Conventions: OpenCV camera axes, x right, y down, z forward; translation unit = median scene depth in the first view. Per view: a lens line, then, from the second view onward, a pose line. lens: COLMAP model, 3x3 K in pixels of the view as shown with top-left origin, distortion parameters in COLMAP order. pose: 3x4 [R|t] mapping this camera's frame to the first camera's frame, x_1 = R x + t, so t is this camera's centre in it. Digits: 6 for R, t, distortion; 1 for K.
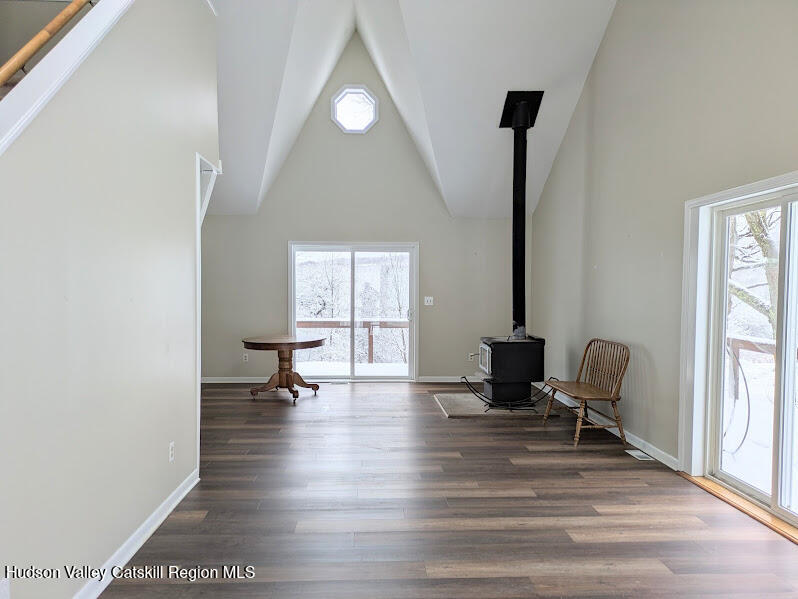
lens RADIAL K [[592.4, 0, 399.0], [0, 592.4, 314.8], [0, 0, 1]] dist [0.032638, -0.001242]
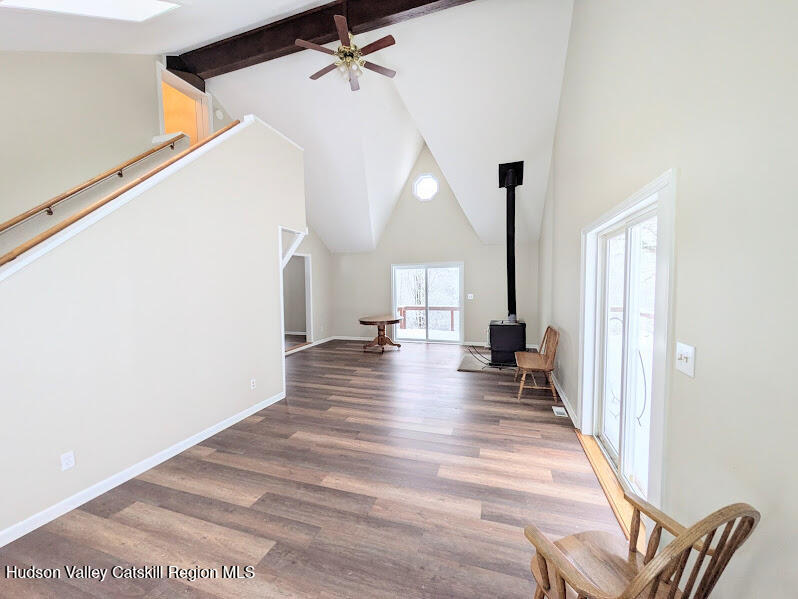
lens RADIAL K [[318.8, 0, 399.0], [0, 318.8, 299.5], [0, 0, 1]] dist [0.002057, 0.000057]
pose [[0.932525, -0.001587, -0.361103, 0.234386], [0.003396, 0.999985, 0.004376, -0.024463], [0.361090, -0.005307, 0.932516, 0.118655]]
